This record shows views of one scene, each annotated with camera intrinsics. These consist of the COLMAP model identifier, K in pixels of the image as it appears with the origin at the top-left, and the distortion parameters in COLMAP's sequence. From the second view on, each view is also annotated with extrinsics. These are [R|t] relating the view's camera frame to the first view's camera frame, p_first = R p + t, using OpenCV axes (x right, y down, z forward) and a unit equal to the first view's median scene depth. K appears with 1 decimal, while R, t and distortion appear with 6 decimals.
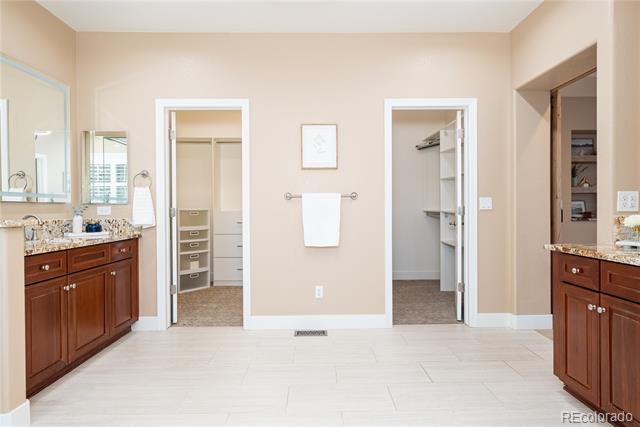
lens RADIAL K [[366.0, 0, 320.8], [0, 366.0, 211.9], [0, 0, 1]] dist [-0.002801, -0.000404]
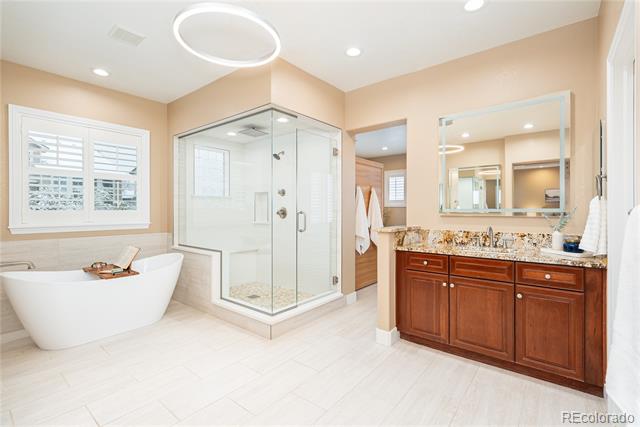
lens RADIAL K [[293.7, 0, 320.0], [0, 293.7, 212.4], [0, 0, 1]] dist [-0.000310, -0.000004]
pose [[-0.645357, 0.005605, -0.763860, 0.308935], [-0.003831, 0.999937, 0.010575, -0.044553], [0.763871, 0.009751, -0.645295, 1.072949]]
